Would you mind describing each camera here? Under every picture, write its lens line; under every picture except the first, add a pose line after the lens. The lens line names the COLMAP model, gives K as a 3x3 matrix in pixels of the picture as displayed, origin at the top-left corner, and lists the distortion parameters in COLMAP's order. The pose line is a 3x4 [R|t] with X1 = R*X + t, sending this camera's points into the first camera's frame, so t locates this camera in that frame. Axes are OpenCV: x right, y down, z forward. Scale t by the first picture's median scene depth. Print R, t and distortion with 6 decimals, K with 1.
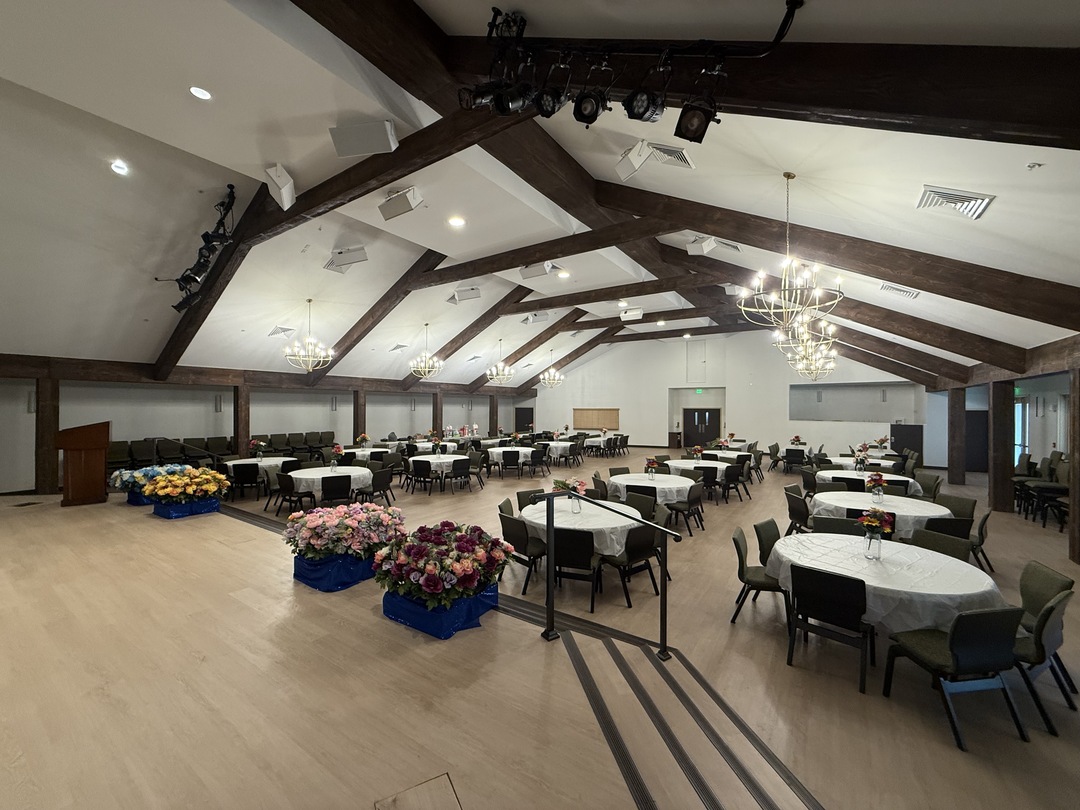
lens RADIAL K [[433.2, 0, 540.0], [0, 433.2, 405.0], [0, 0, 1]] dist [0.010685, -0.000210]
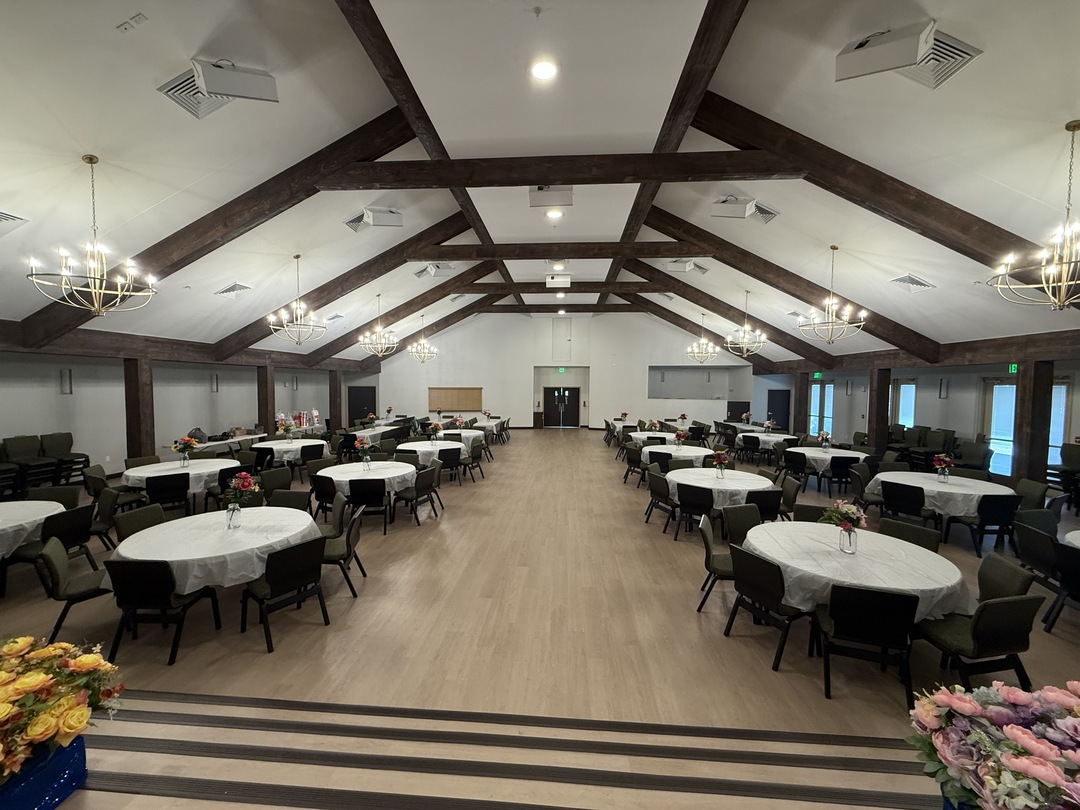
lens RADIAL K [[433.2, 0, 540.0], [0, 433.2, 405.0], [0, 0, 1]] dist [0.010685, -0.000210]
pose [[0.864791, -0.021737, 0.501662, -0.239825], [-0.006514, 0.998493, 0.054494, -0.007468], [-0.502090, -0.050394, 0.863346, 0.236394]]
